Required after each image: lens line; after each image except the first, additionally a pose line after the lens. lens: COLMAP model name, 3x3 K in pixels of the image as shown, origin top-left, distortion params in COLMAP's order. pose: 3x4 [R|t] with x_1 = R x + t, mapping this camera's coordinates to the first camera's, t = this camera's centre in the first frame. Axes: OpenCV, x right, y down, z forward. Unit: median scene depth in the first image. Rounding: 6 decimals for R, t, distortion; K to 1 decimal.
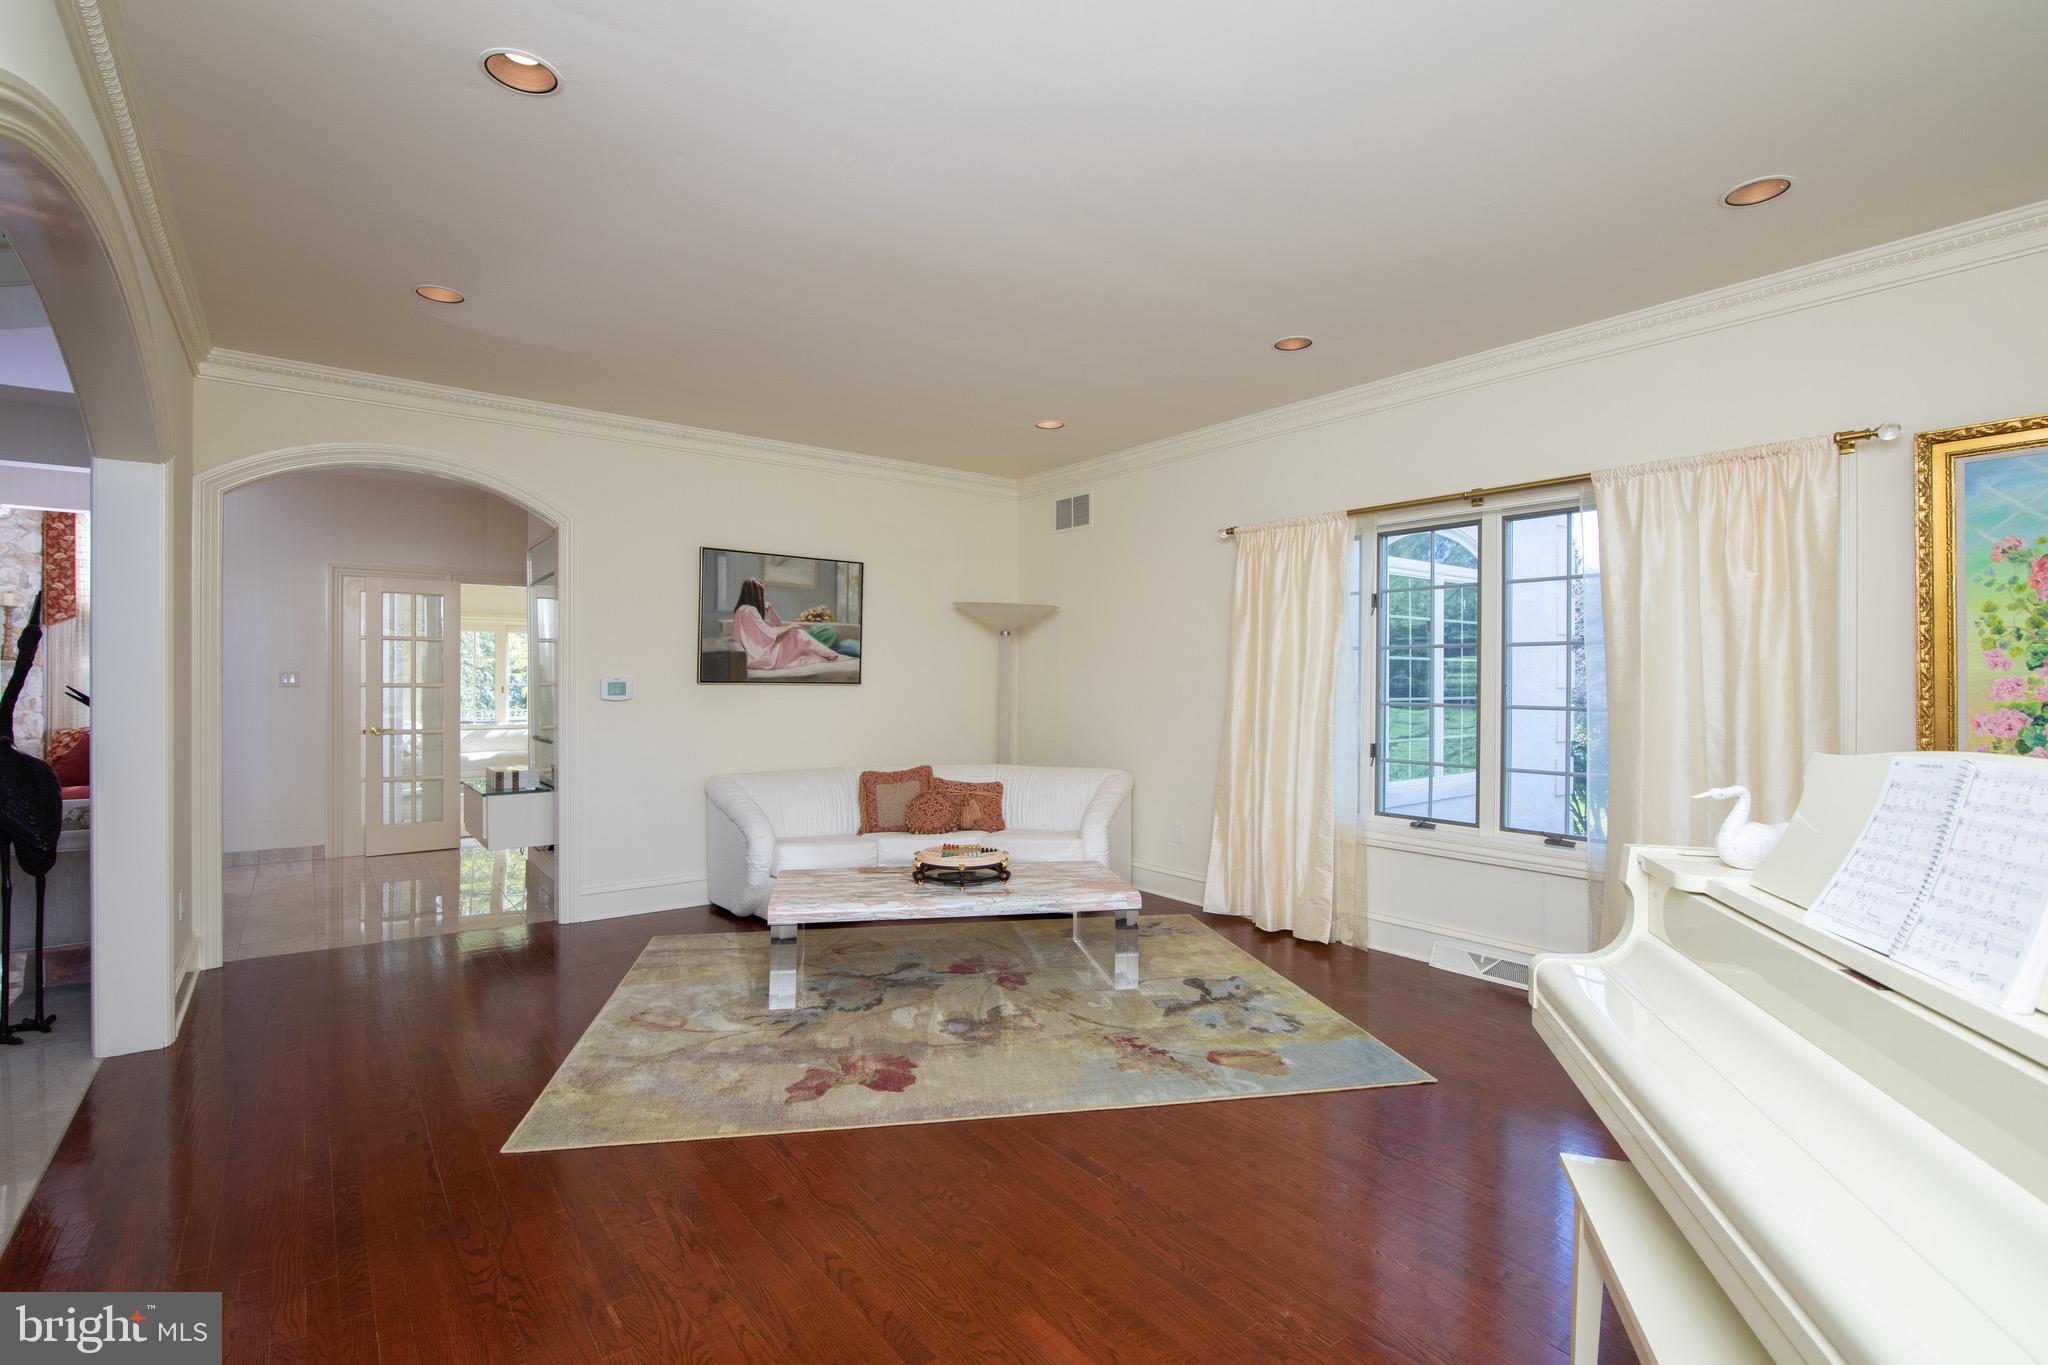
lens RADIAL K [[931.8, 0, 1015.7], [0, 931.8, 681.8], [0, 0, 1]] dist [-0.020949, 0.004591]
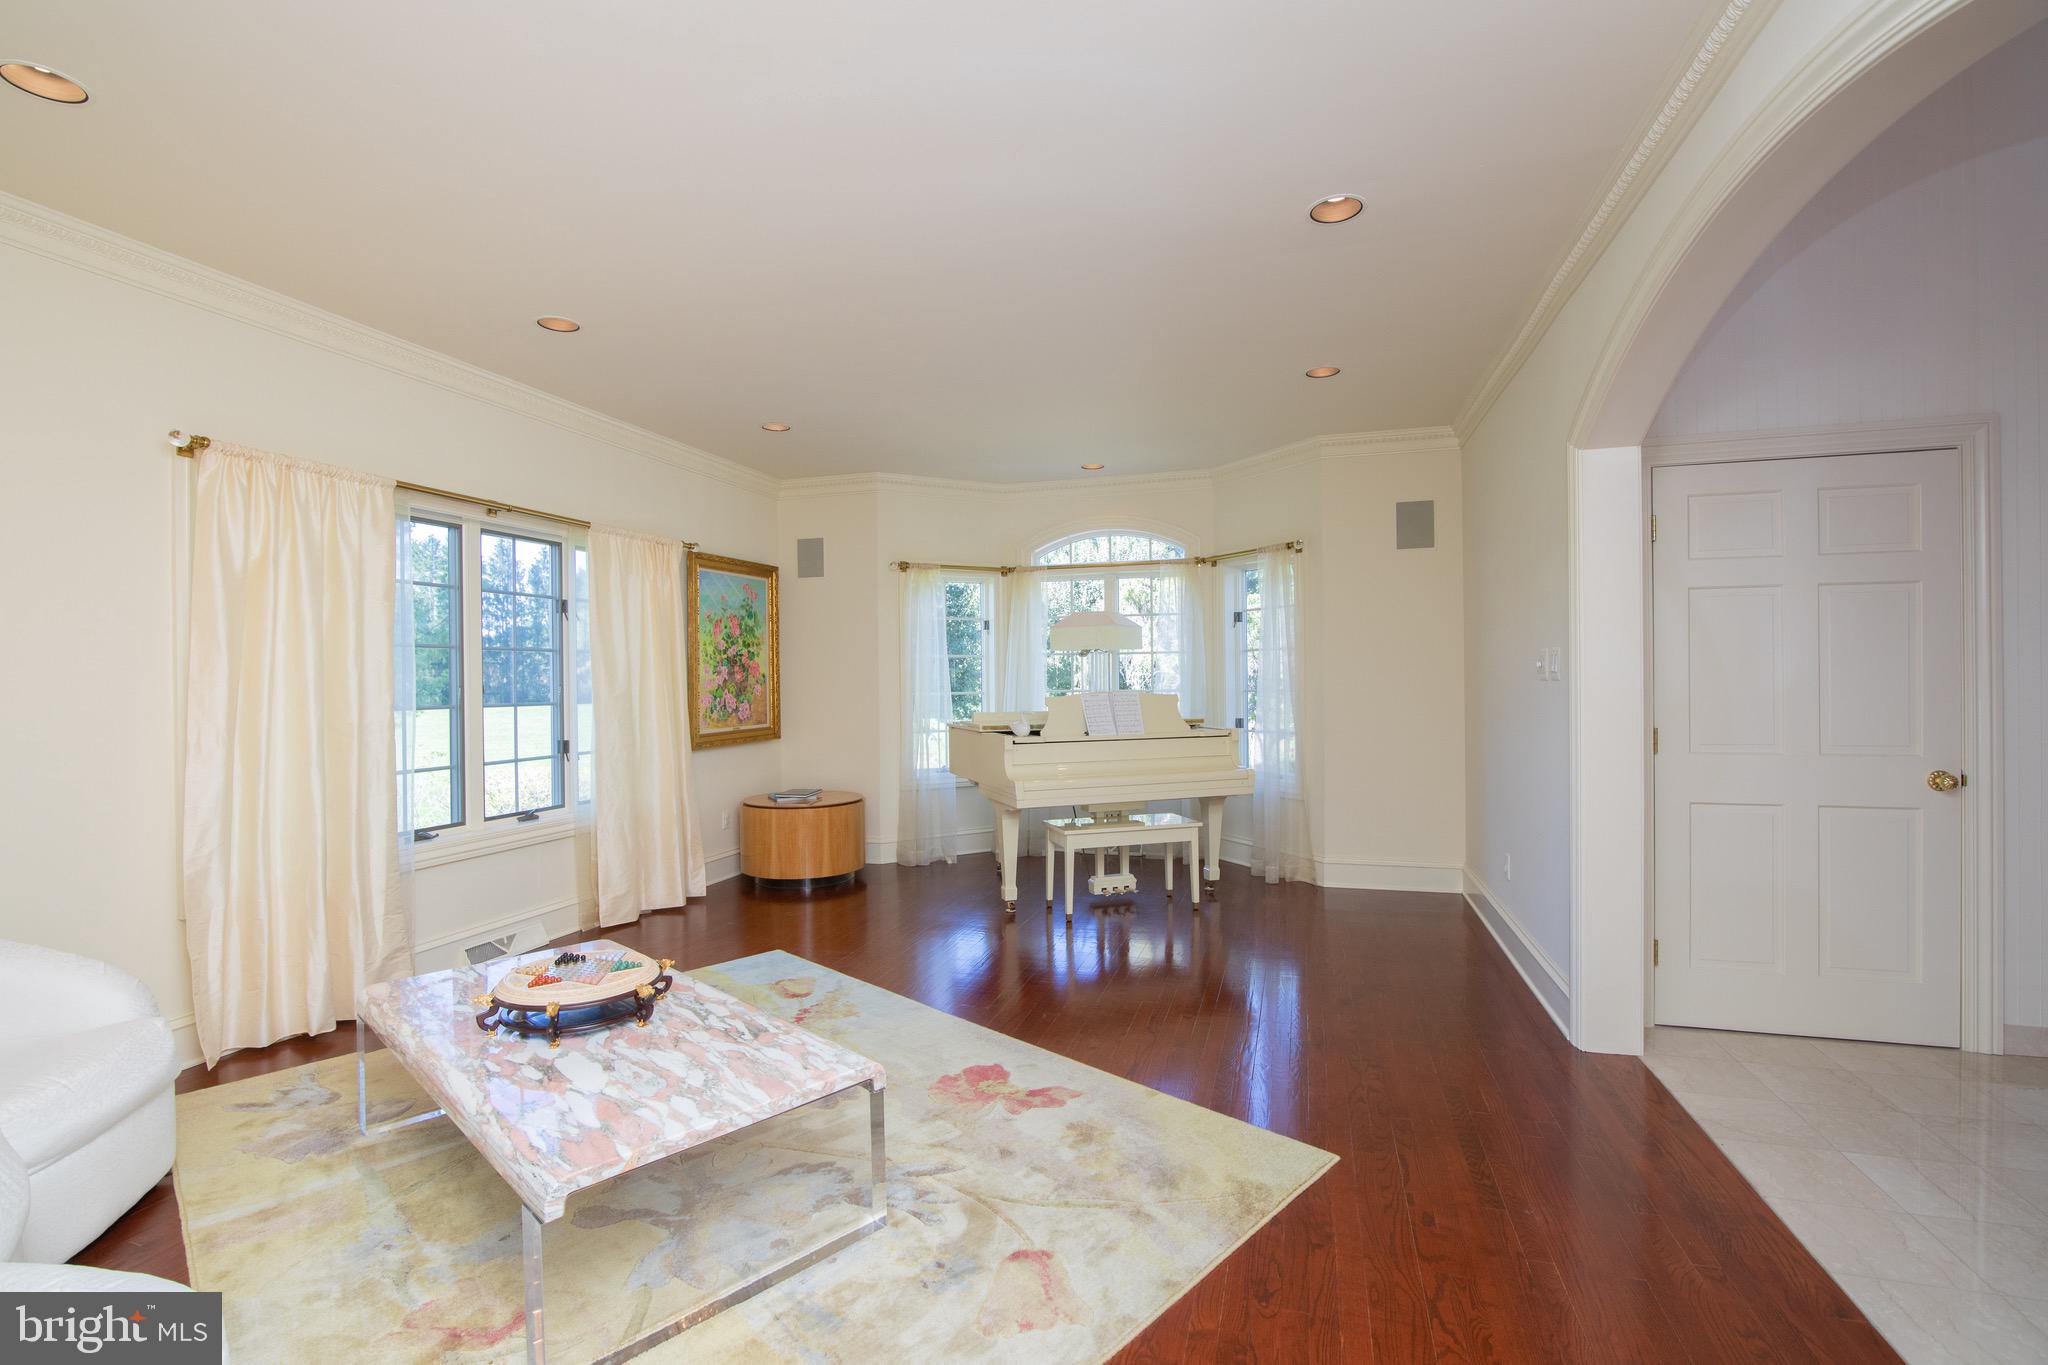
lens RADIAL K [[931.8, 0, 1015.7], [0, 931.8, 681.8], [0, 0, 1]] dist [-0.020949, 0.004591]
pose [[-0.576791, 0.001541, 0.816890, -0.903302], [0.012494, 0.999898, 0.006936, -0.001475], [-0.816796, 0.014207, -0.576752, 1.429887]]
